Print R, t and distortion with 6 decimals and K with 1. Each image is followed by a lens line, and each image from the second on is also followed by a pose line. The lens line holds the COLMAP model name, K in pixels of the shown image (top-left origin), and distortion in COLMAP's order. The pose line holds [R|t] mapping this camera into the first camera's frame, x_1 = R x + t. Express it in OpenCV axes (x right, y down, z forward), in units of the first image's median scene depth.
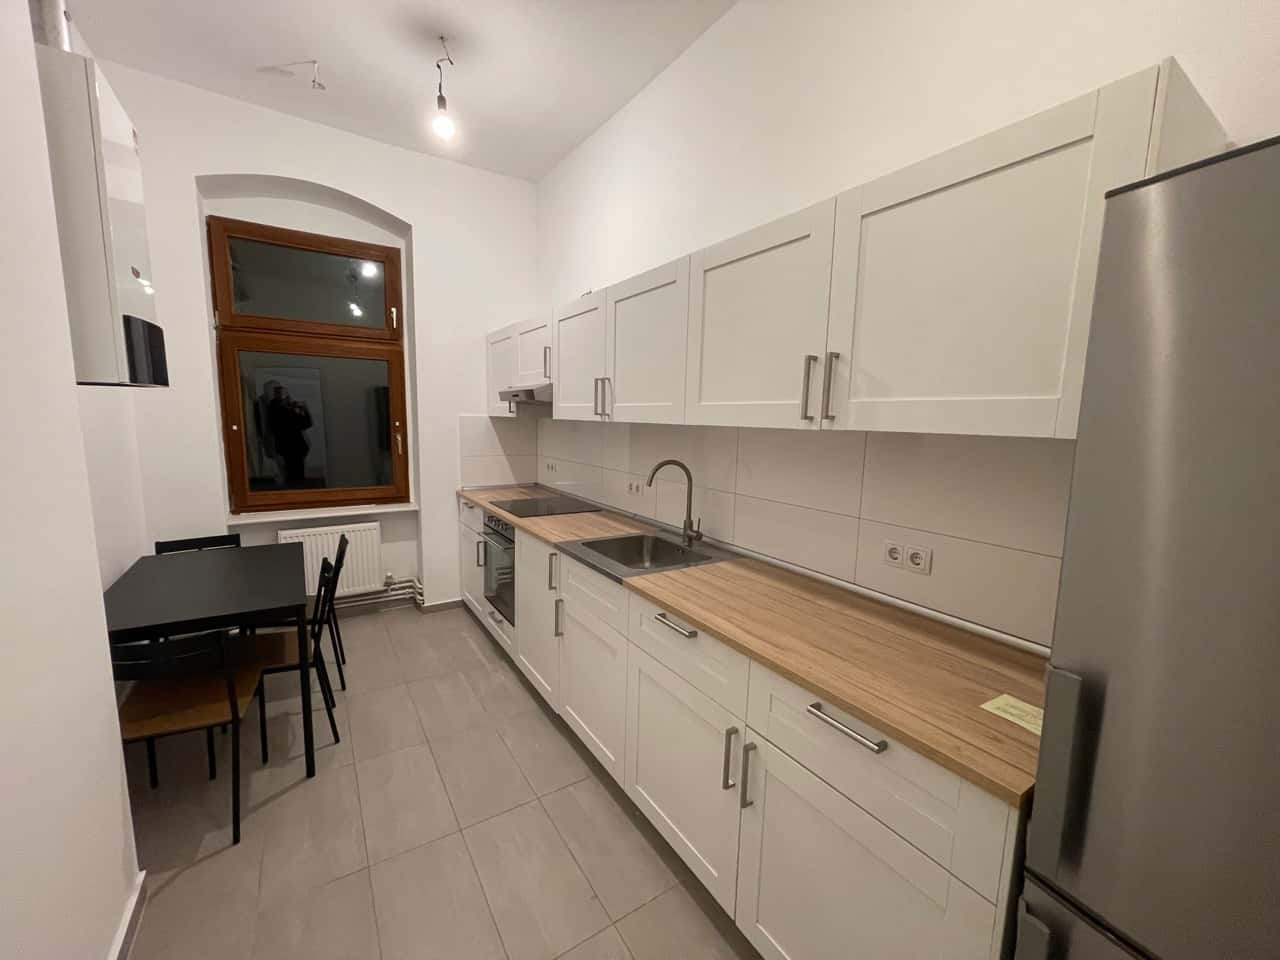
lens RADIAL K [[515.7, 0, 636.0], [0, 515.7, 484.4], [0, 0, 1]] dist [0.010785, -0.000016]
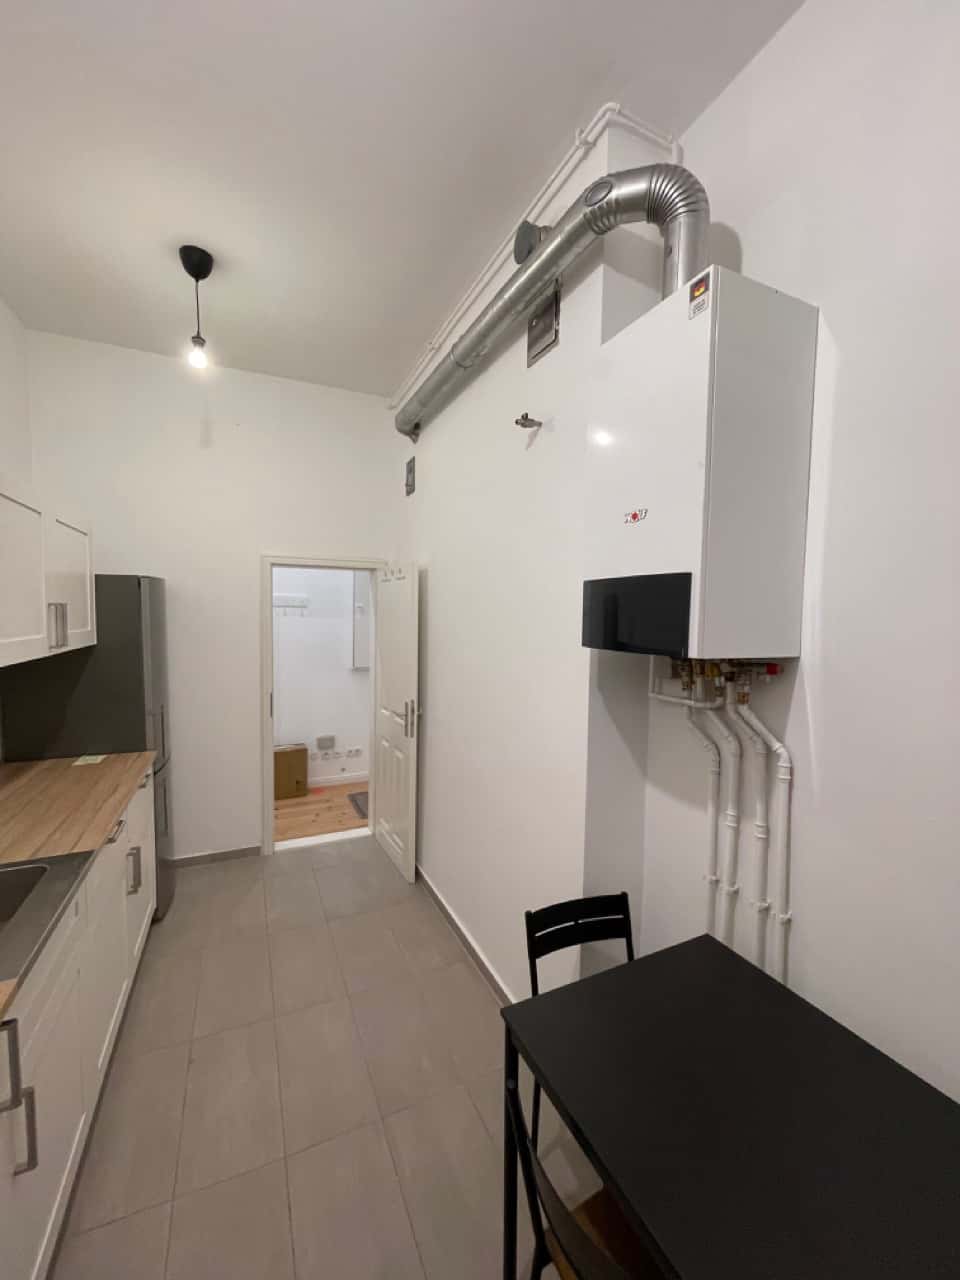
lens RADIAL K [[513.3, 0, 475.6], [0, 513.3, 641.8], [0, 0, 1]] dist [-0.001649, -0.000153]
pose [[-0.989076, -0.044732, 0.140454, -0.723754], [-0.017427, 0.981646, 0.189917, -0.313297], [-0.146372, 0.185394, -0.971702, 1.612276]]
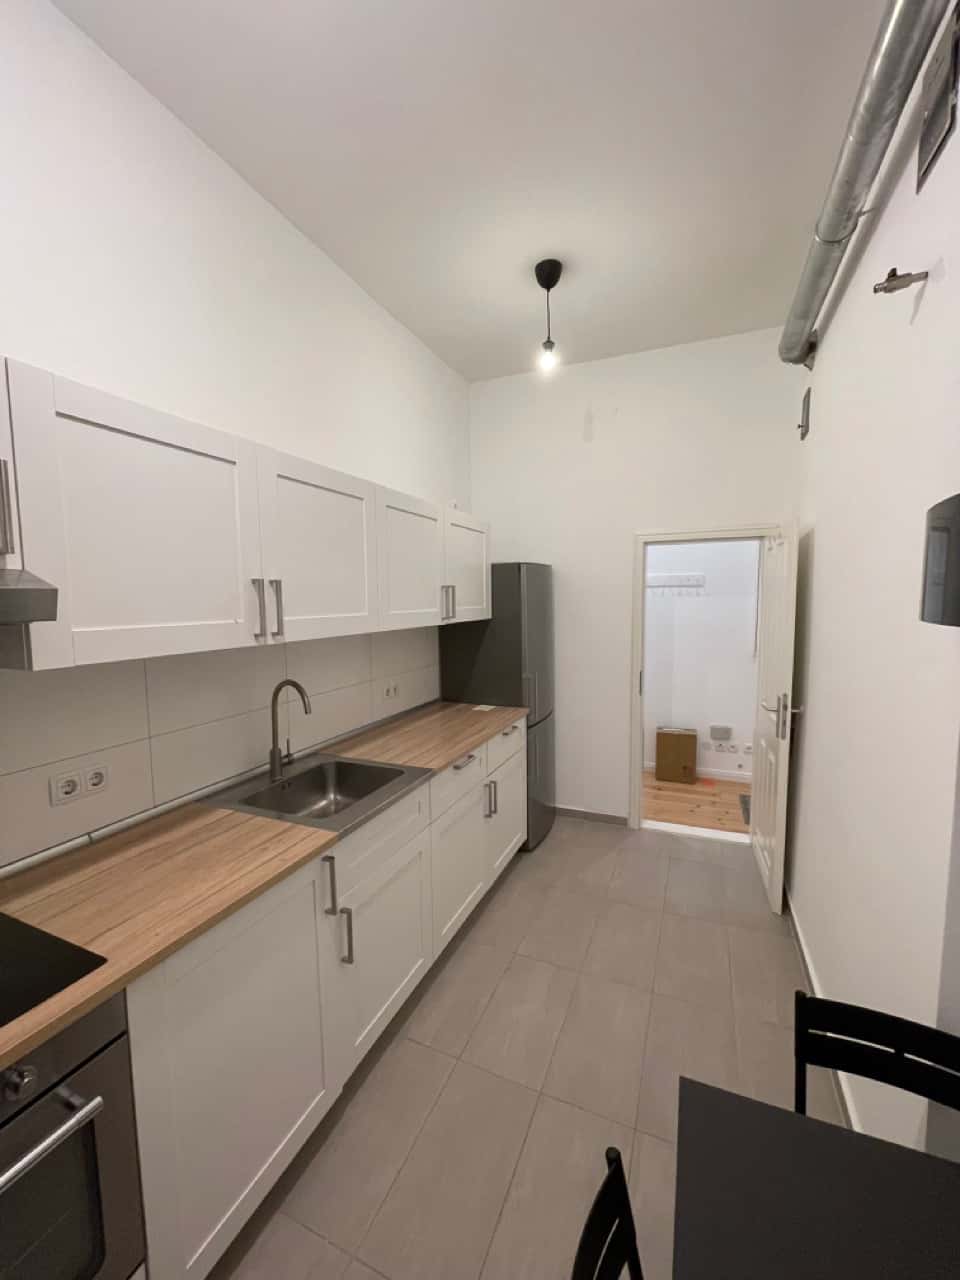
lens RADIAL K [[513.3, 0, 475.6], [0, 513.3, 641.8], [0, 0, 1]] dist [-0.001649, -0.000153]
pose [[-0.558504, -0.088667, 0.824749, -0.941725], [0.107835, 0.978072, 0.178174, -0.270019], [-0.822463, 0.188447, -0.536696, 1.430263]]
